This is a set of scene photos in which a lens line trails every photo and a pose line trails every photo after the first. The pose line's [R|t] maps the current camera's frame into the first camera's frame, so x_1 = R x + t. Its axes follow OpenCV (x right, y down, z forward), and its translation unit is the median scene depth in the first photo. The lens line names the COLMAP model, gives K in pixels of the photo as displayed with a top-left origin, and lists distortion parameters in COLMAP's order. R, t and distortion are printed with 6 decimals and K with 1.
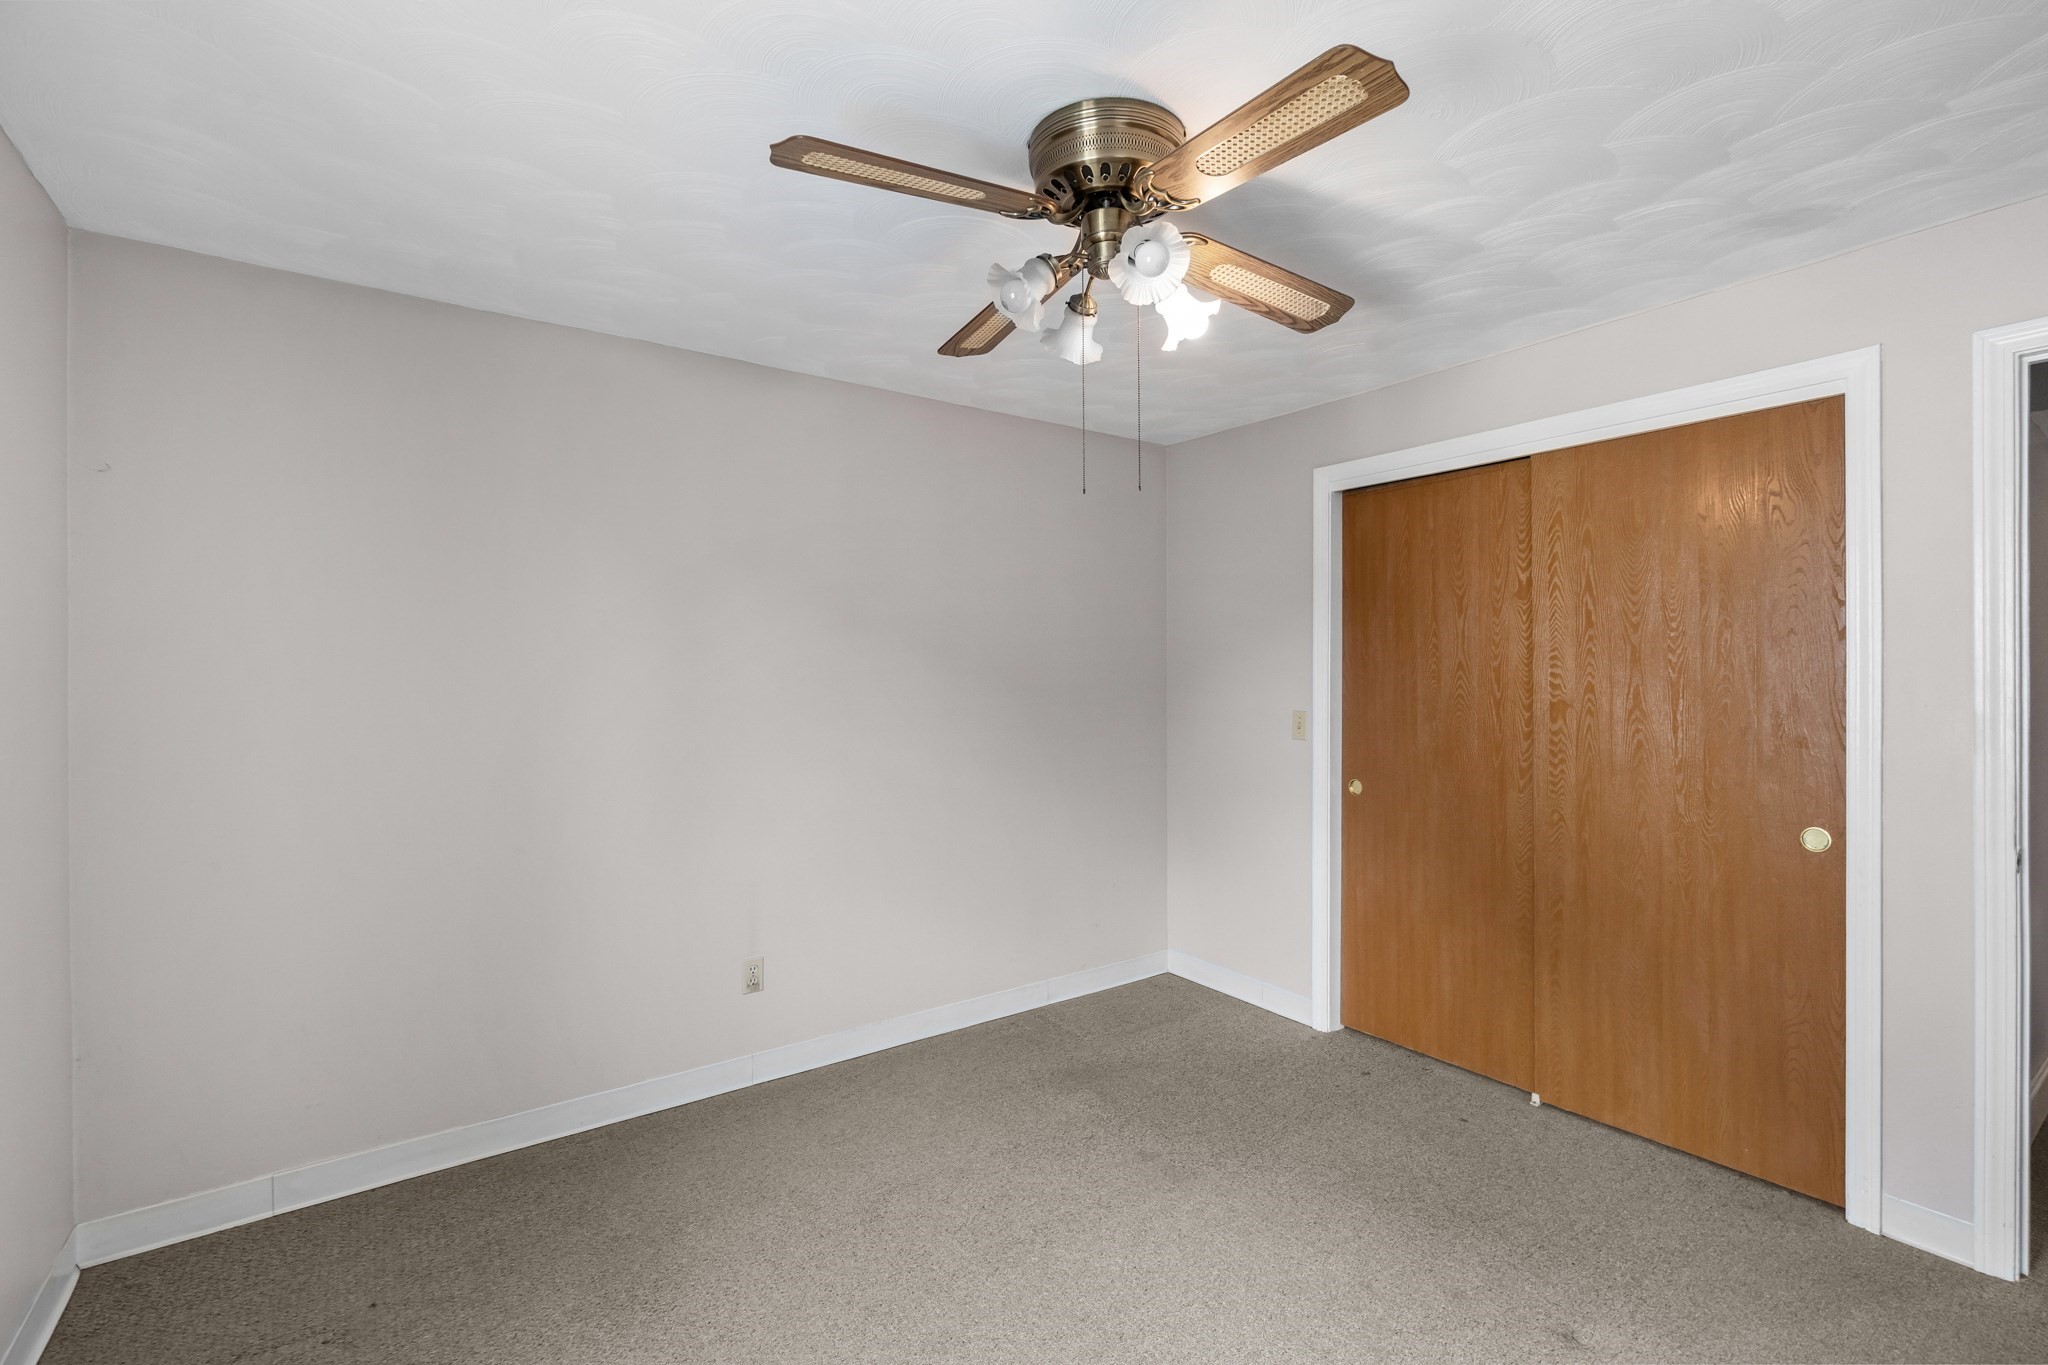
lens RADIAL K [[923.1, 0, 1033.7], [0, 923.1, 668.3], [0, 0, 1]] dist [-0.017224, 0.007867]
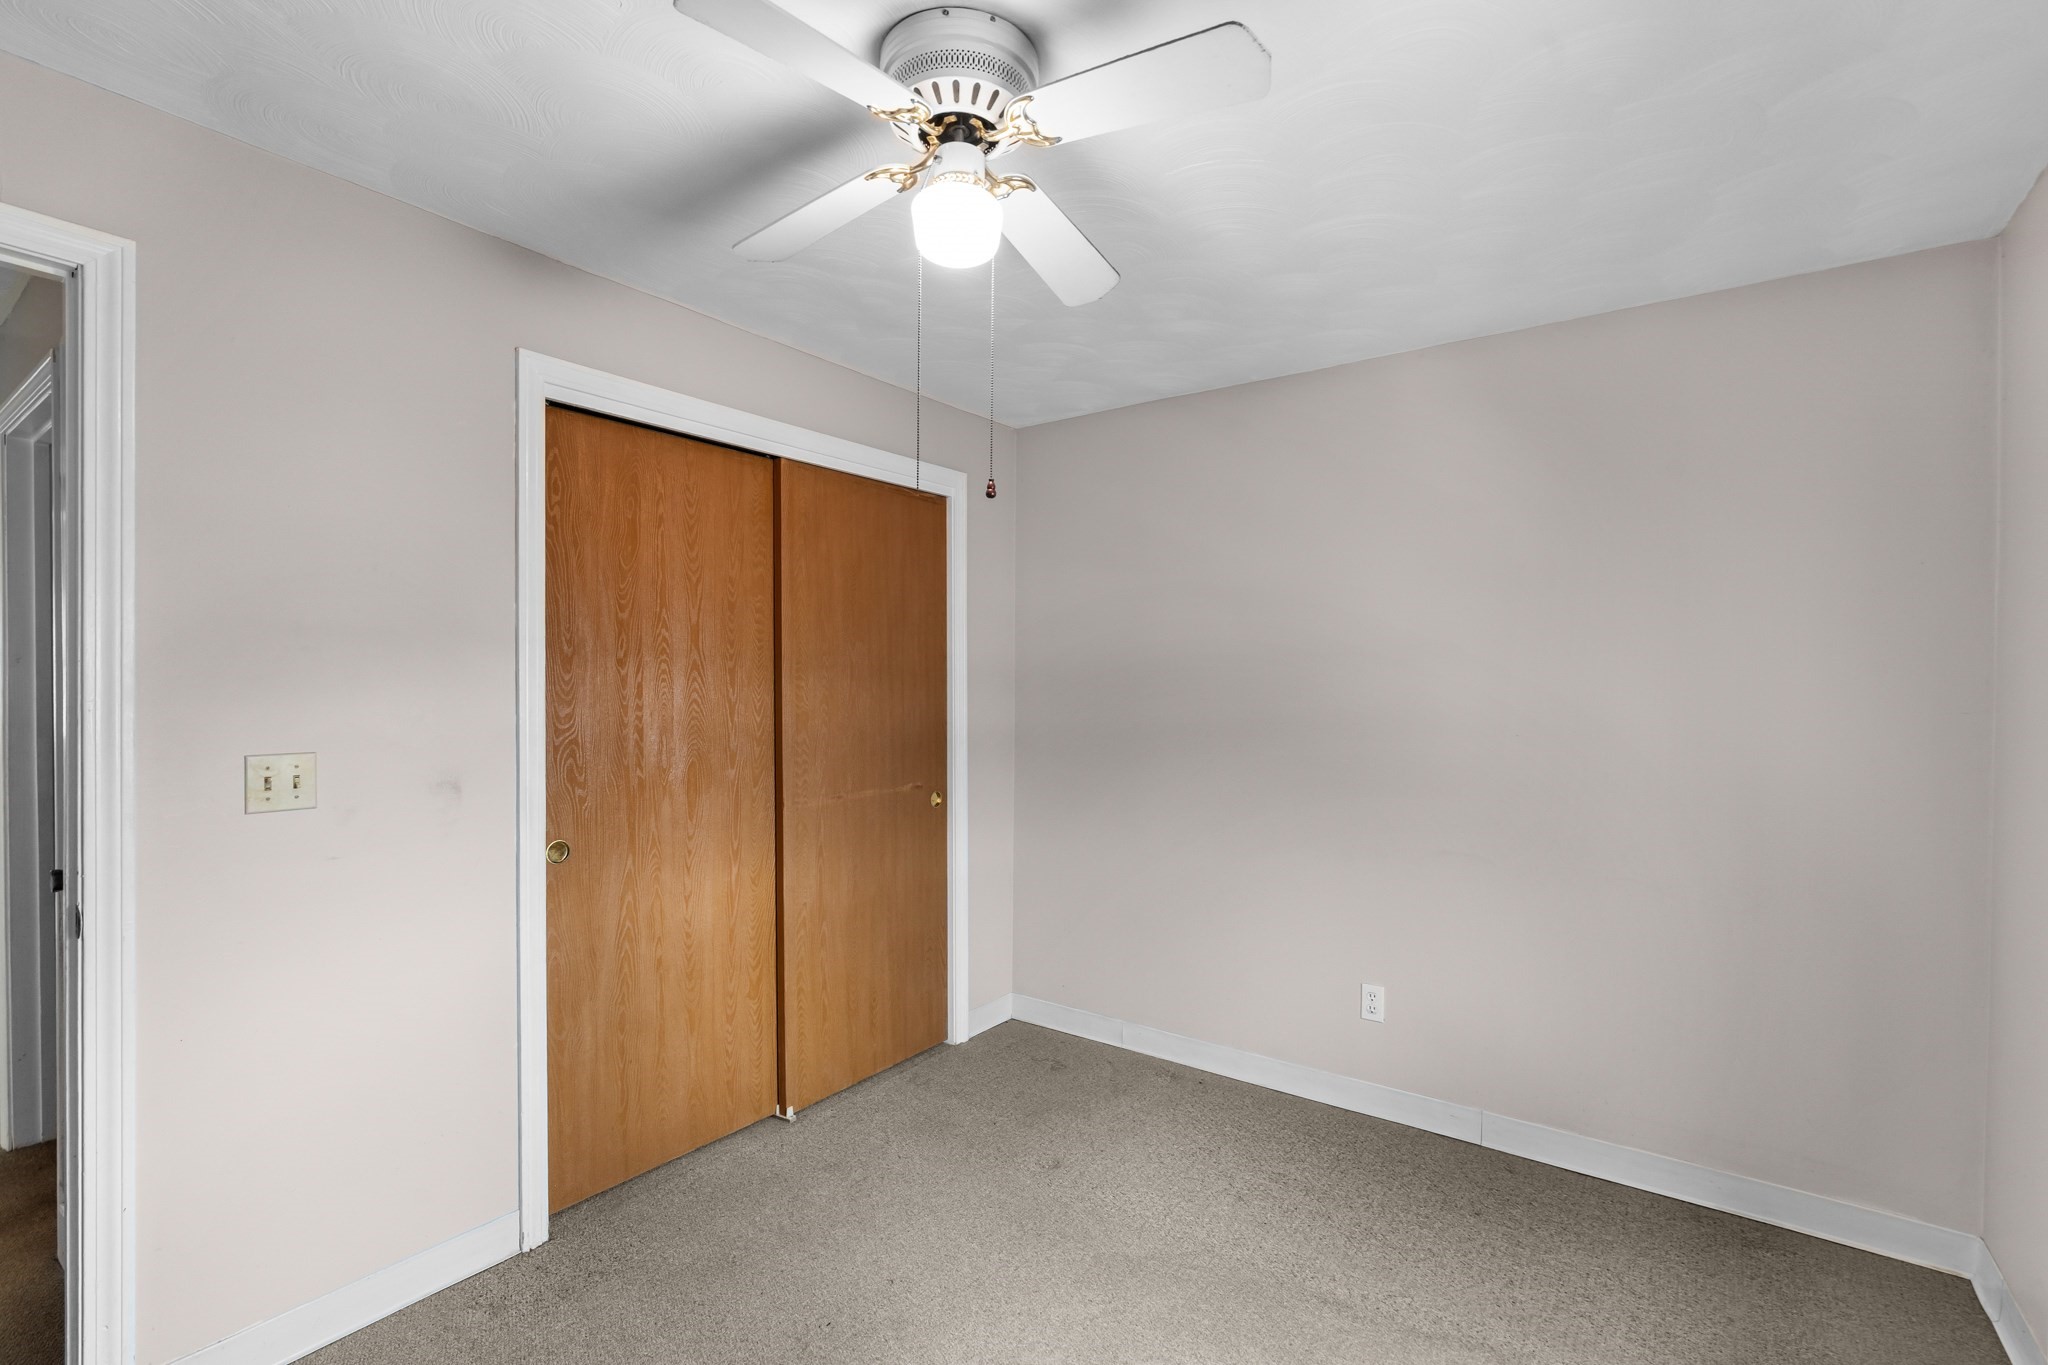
lens RADIAL K [[926.8, 0, 1013.3], [0, 926.8, 660.3], [0, 0, 1]] dist [-0.001011, 0.000200]
pose [[-0.321070, 0.032968, 0.946481, -0.433685], [-0.012110, 0.999169, -0.038911, 0.021764], [-0.946978, -0.023955, -0.320404, 0.996439]]
